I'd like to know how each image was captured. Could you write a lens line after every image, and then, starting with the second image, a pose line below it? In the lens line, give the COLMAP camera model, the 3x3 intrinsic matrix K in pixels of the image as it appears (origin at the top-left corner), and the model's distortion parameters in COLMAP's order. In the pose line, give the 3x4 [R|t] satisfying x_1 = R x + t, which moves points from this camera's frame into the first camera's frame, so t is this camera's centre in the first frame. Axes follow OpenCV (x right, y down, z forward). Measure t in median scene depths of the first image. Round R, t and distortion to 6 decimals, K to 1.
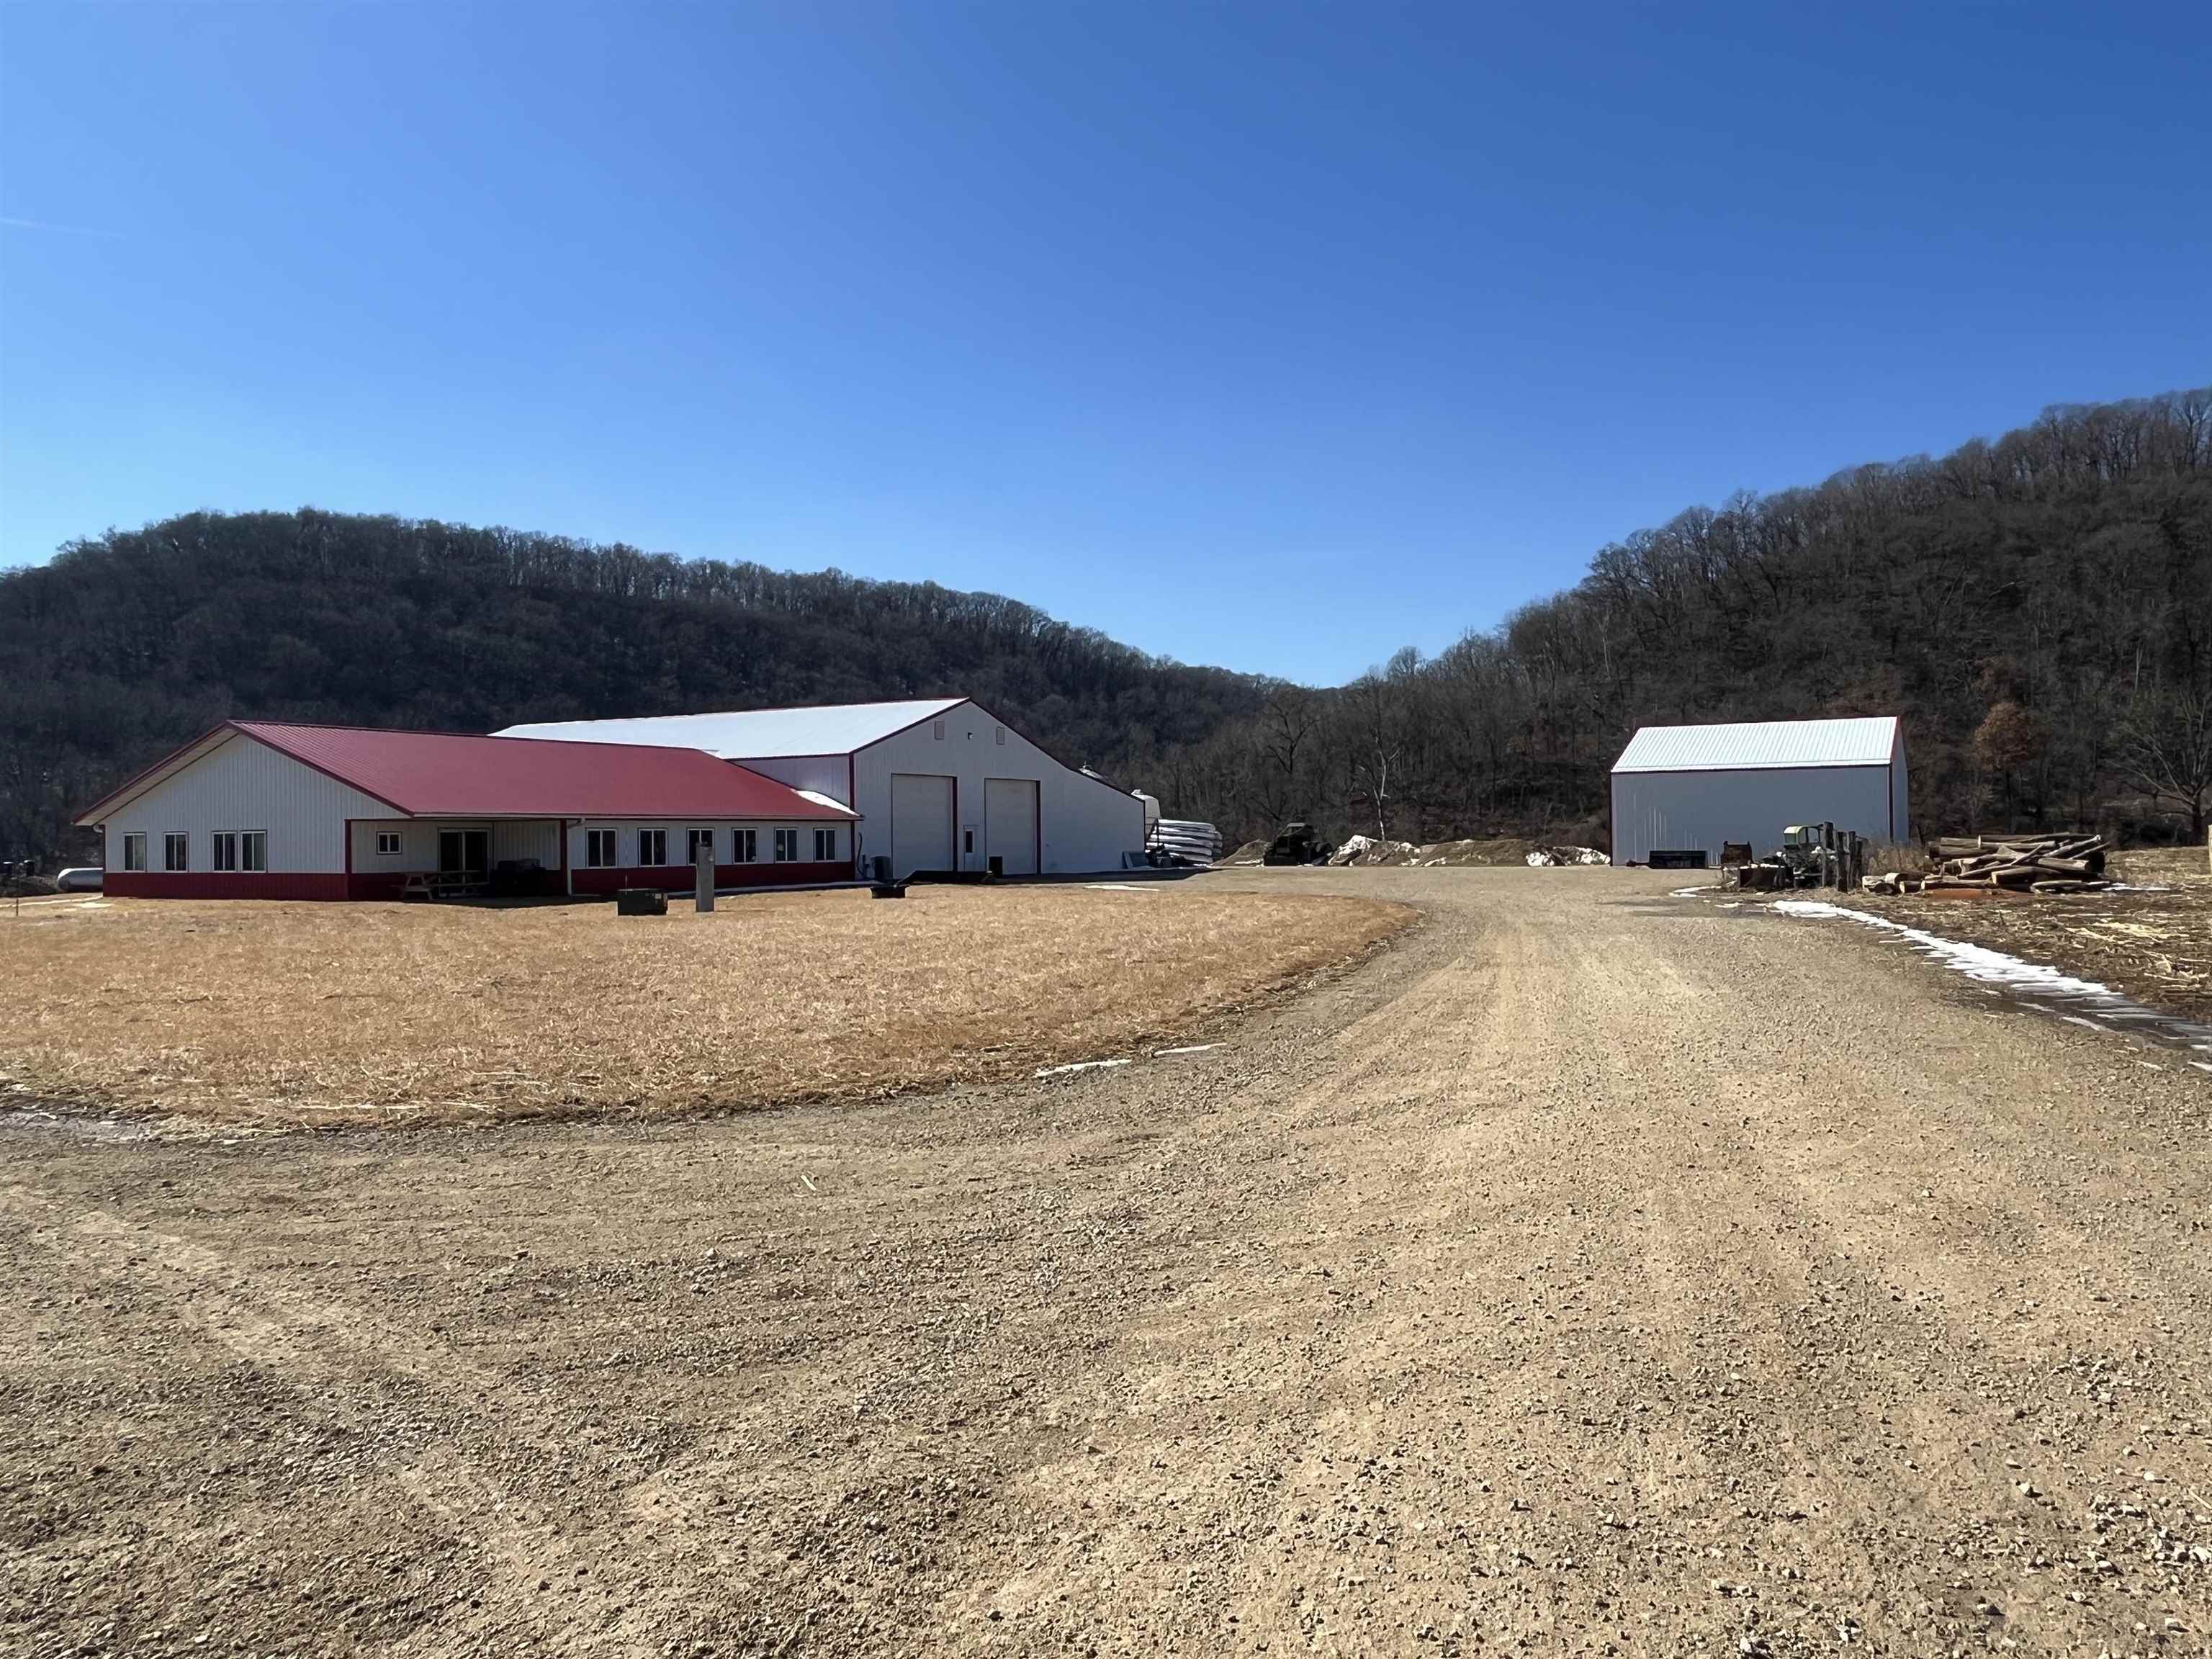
lens RADIAL K [[1550.5, 0, 1105.1], [0, 1550.5, 831.8], [0, 0, 1]] dist [-0.000897, -0.000180]
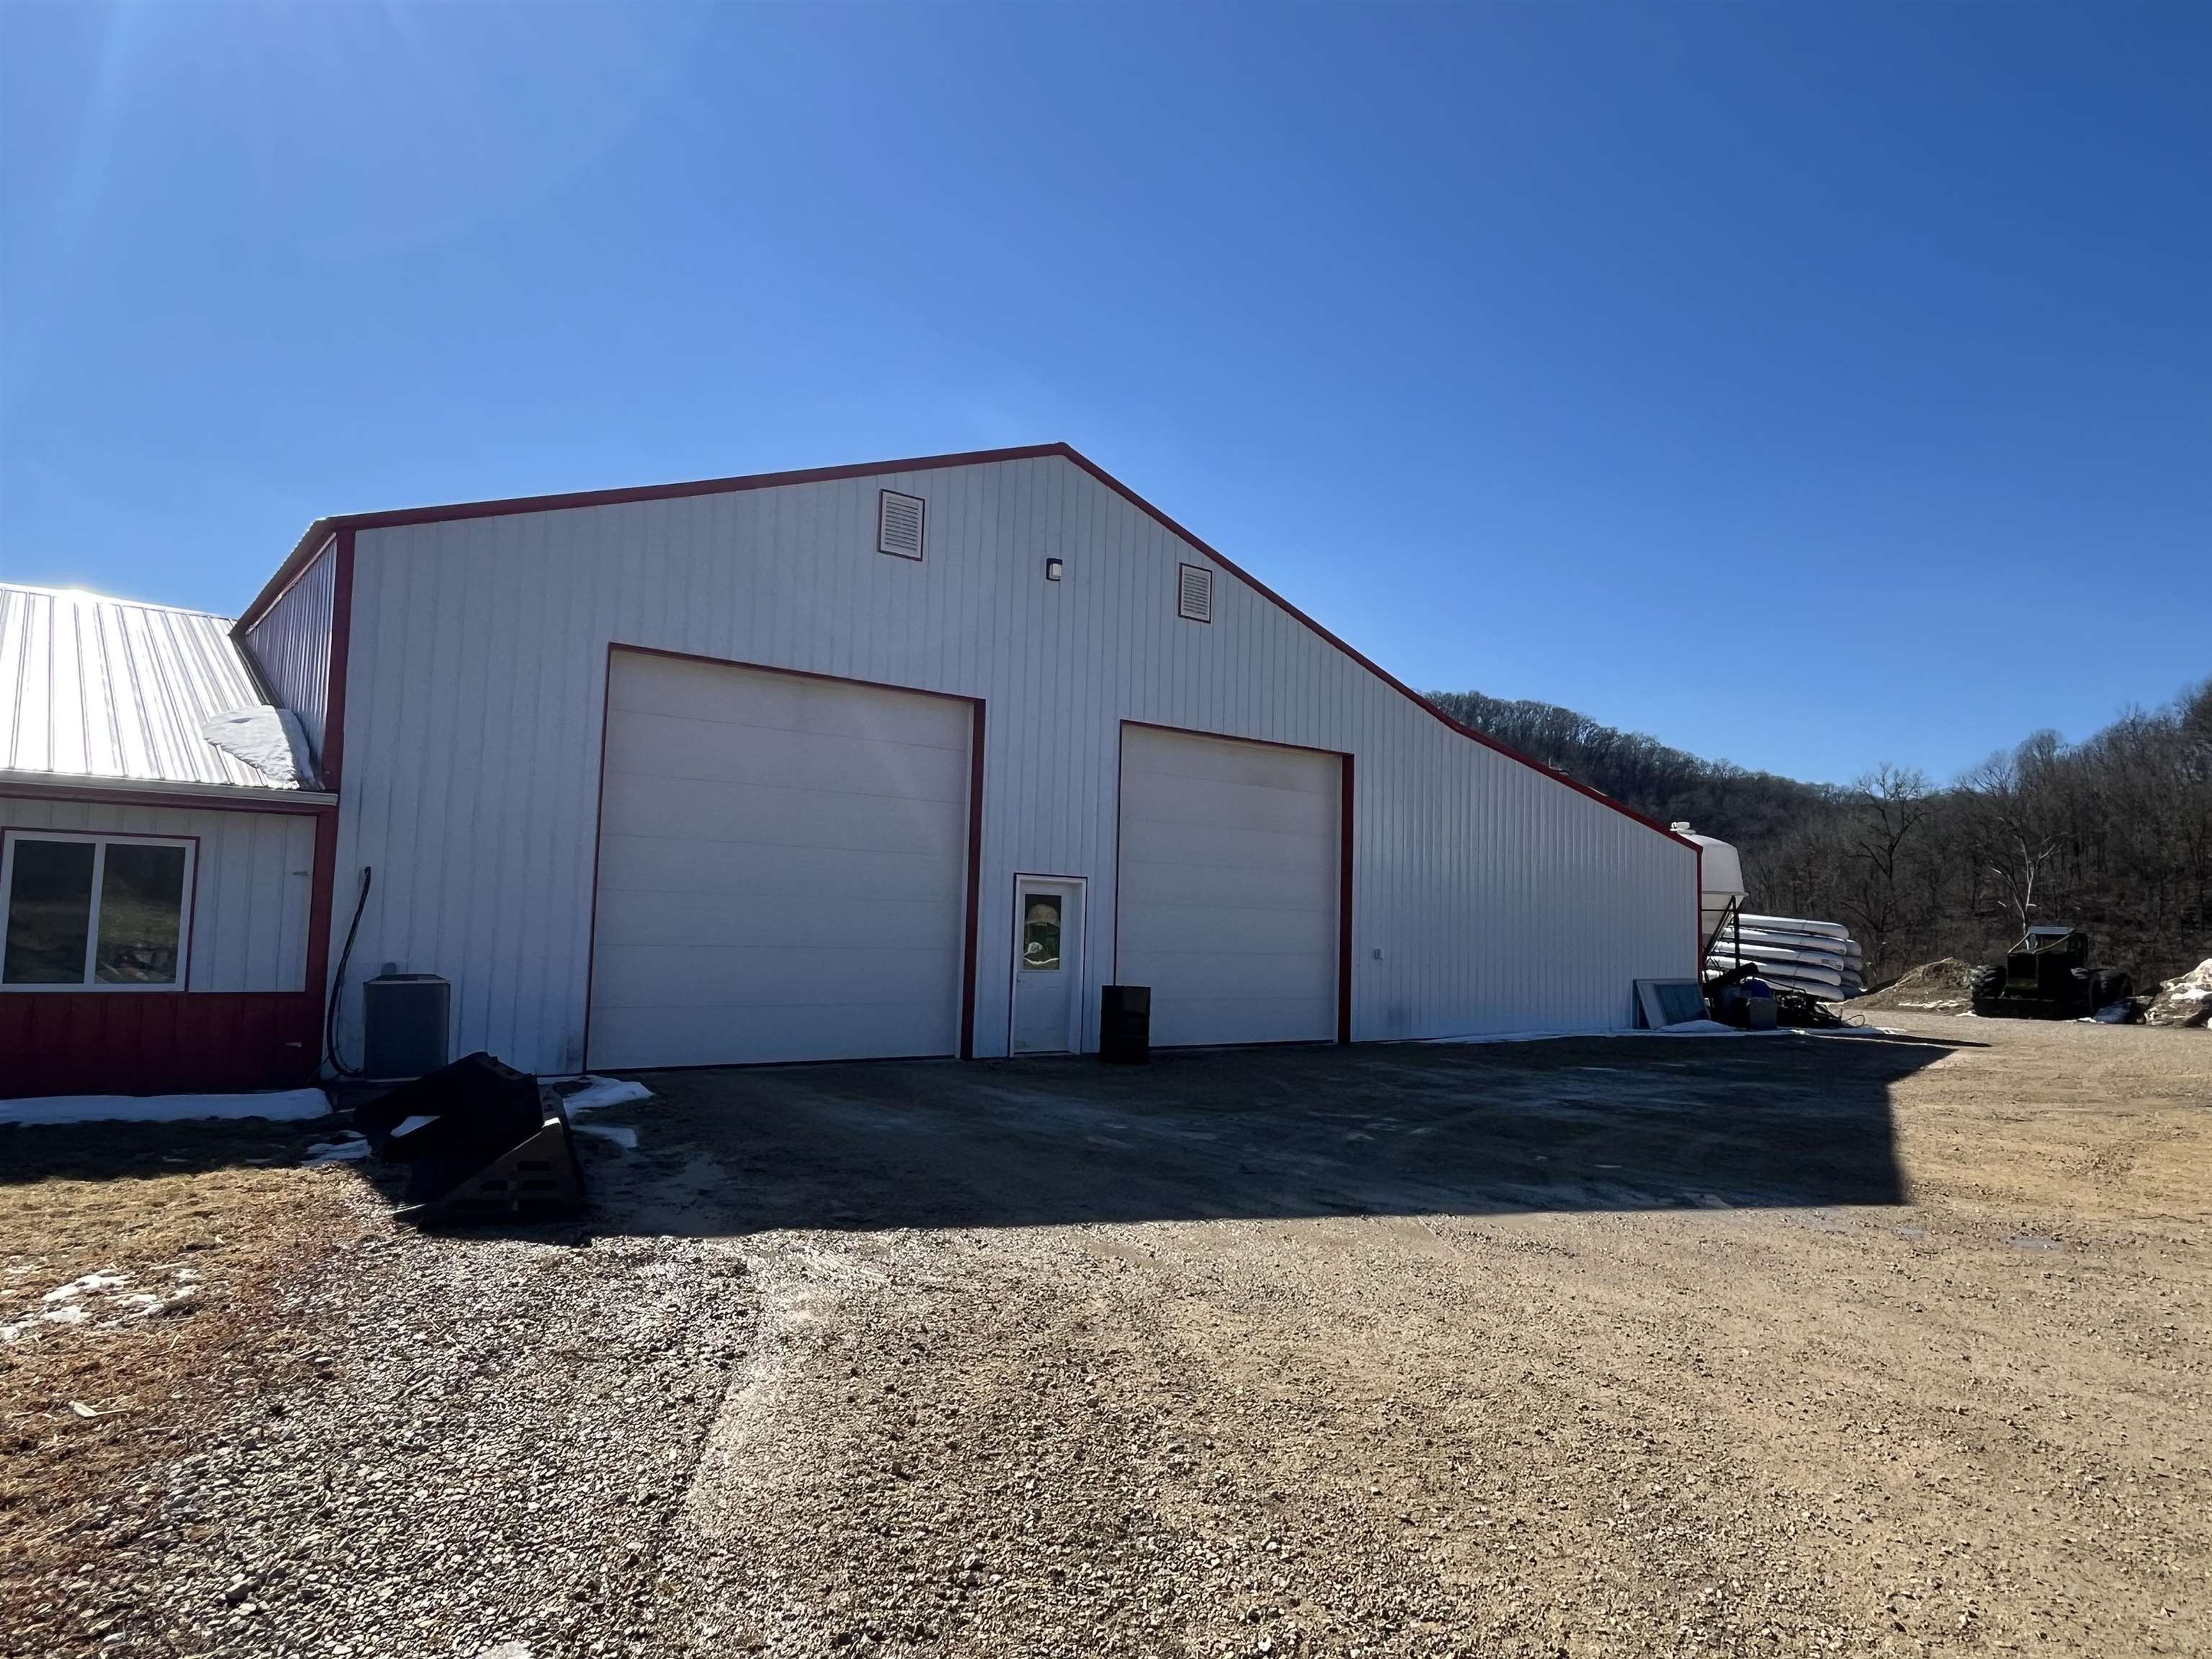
lens RADIAL K [[1392.2, 0, 1113.2], [0, 1392.2, 826.4], [0, 0, 1]] dist [-0.001740, -0.000649]
pose [[0.931214, 0.008431, -0.364376, 0.003165], [-0.035804, 0.997013, -0.068434, 0.000787], [0.362711, 0.076773, 0.928734, 0.131794]]
